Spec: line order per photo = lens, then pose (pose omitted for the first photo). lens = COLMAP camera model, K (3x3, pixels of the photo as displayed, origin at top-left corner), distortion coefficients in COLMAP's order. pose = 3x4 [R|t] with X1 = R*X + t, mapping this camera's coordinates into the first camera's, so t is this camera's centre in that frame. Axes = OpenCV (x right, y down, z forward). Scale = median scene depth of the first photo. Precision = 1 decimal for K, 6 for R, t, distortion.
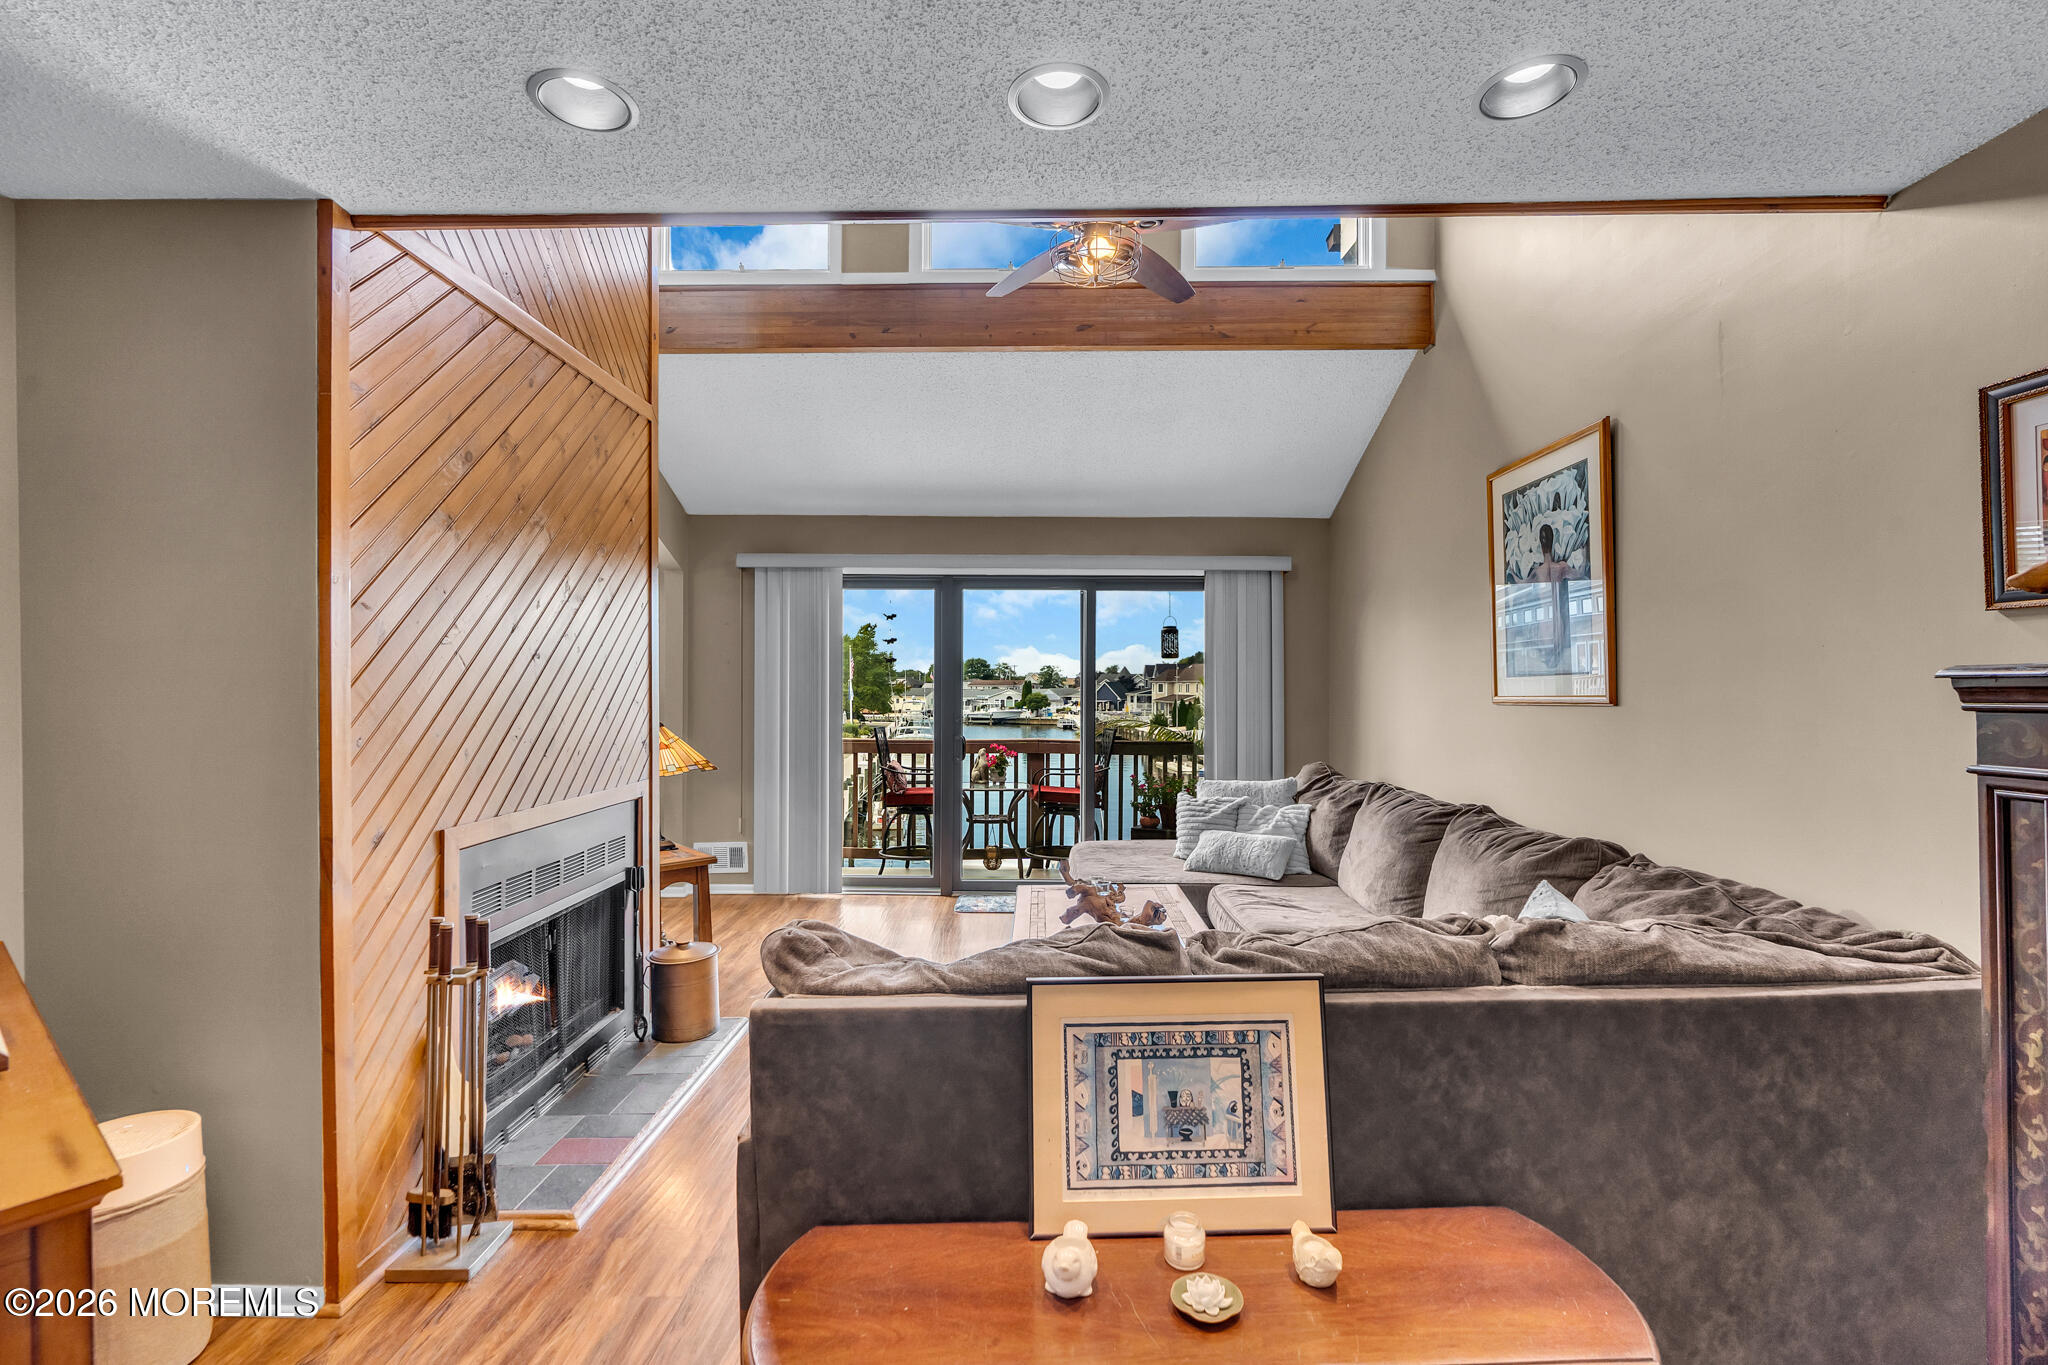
lens RADIAL K [[935.9, 0, 1027.8], [0, 935.9, 680.3], [0, 0, 1]] dist [-0.009323, 0.002370]
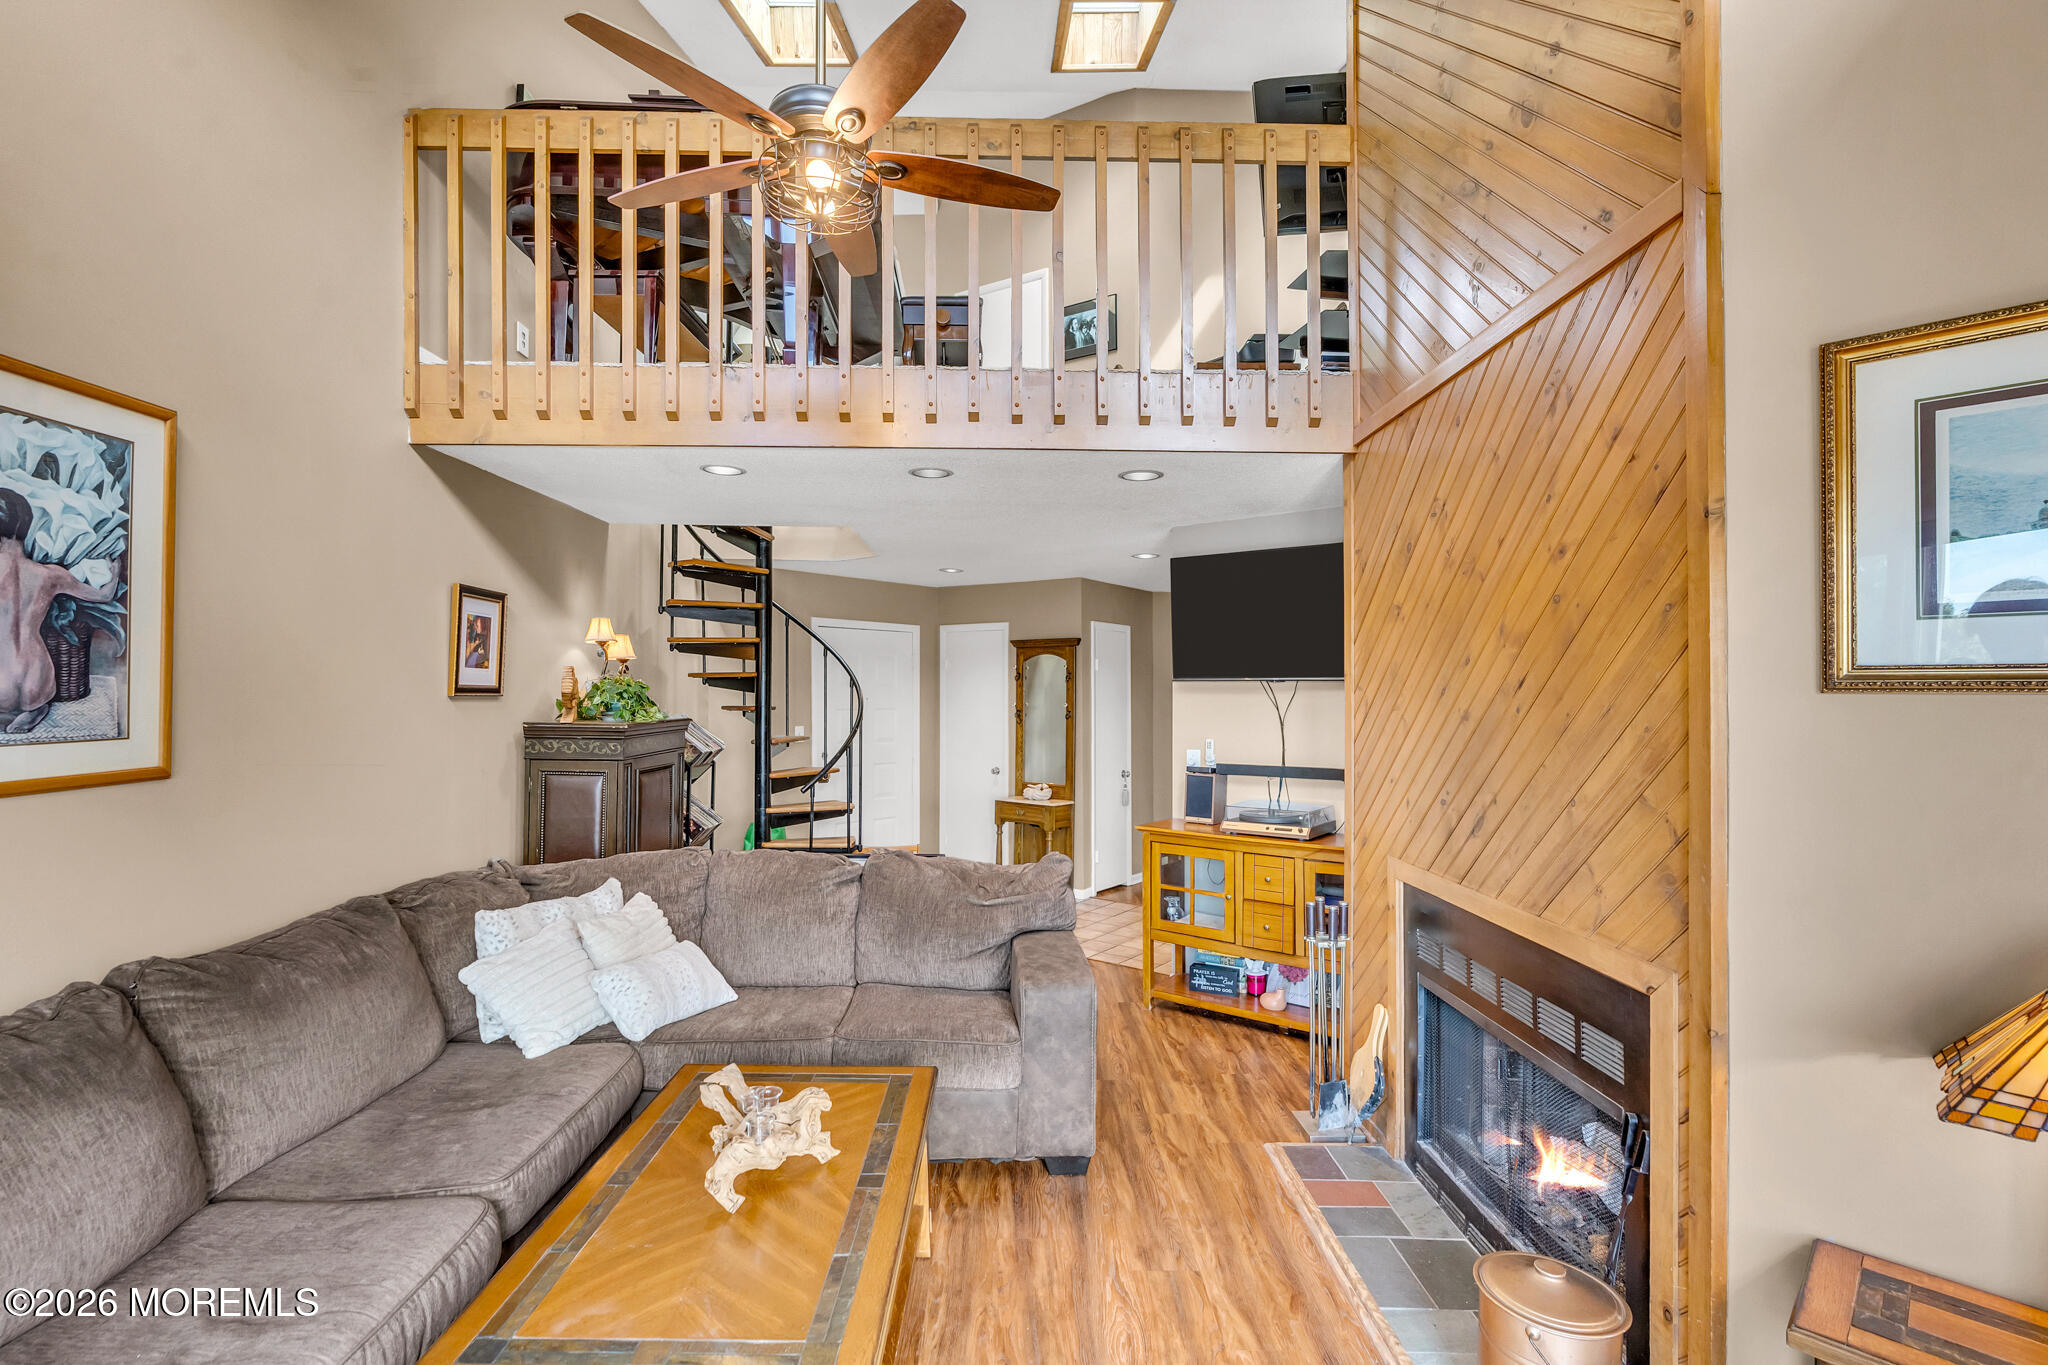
lens RADIAL K [[935.9, 0, 1029.3], [0, 935.9, 688.6], [0, 0, 1]] dist [-0.009323, 0.002370]
pose [[-0.999714, -0.002612, -0.023763, -0.075838], [-0.002335, 0.999929, -0.011679, -0.036795], [0.023791, -0.011620, -0.999649, 1.626807]]
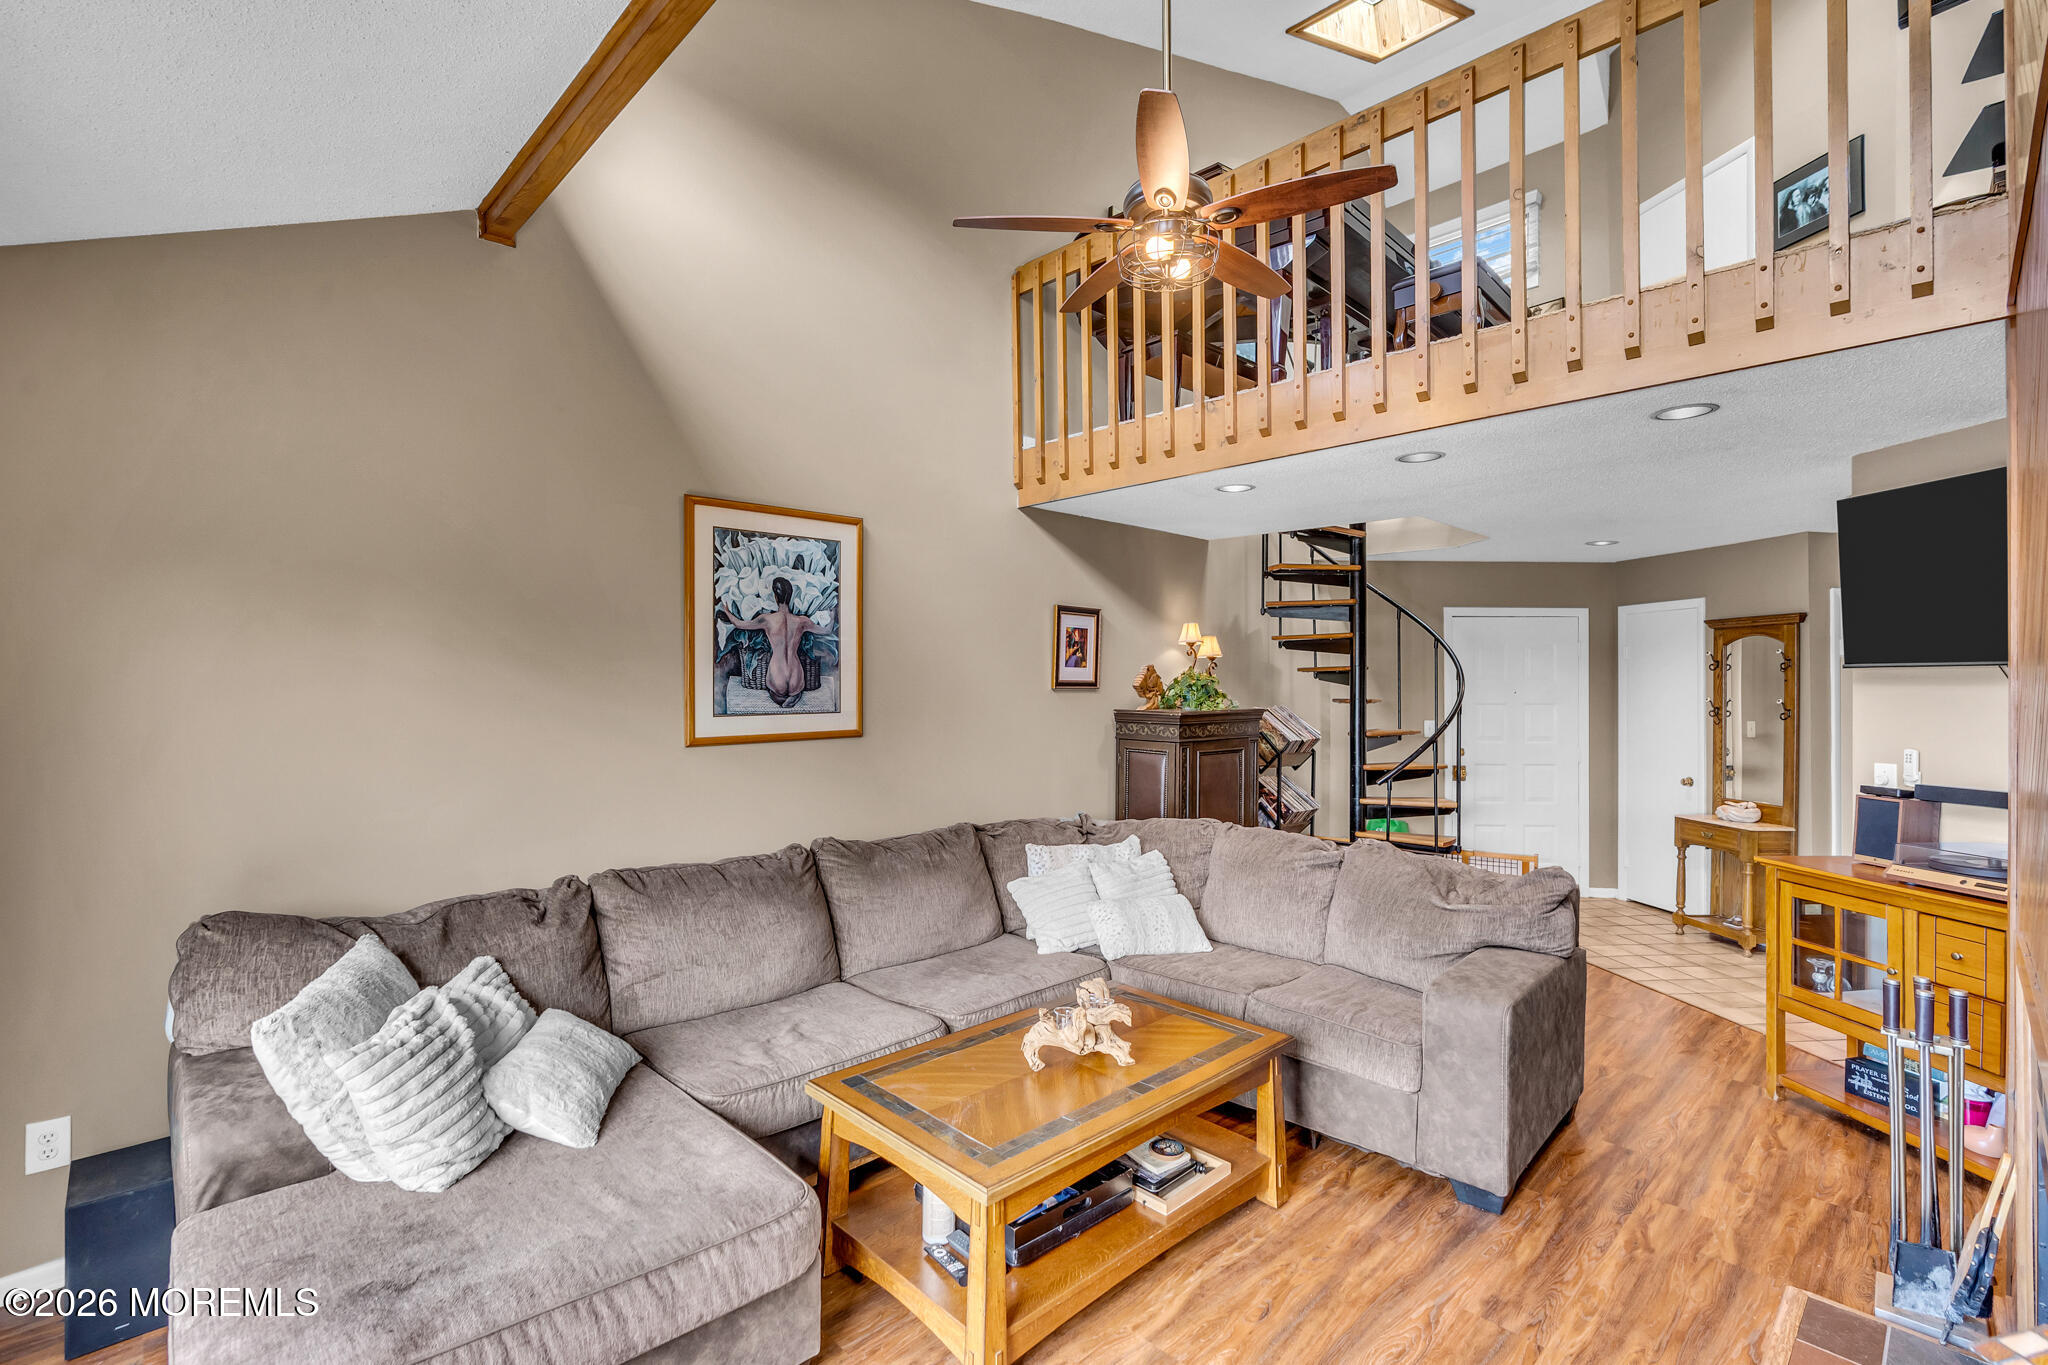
lens RADIAL K [[935.9, 0, 997.3], [0, 935.9, 689.8], [0, 0, 1]] dist [-0.009323, 0.002370]
pose [[-0.689046, -0.002014, 0.724714, -0.428130], [-0.005135, 0.999985, -0.002103, -0.033926], [-0.724699, -0.005171, -0.689046, 1.603253]]
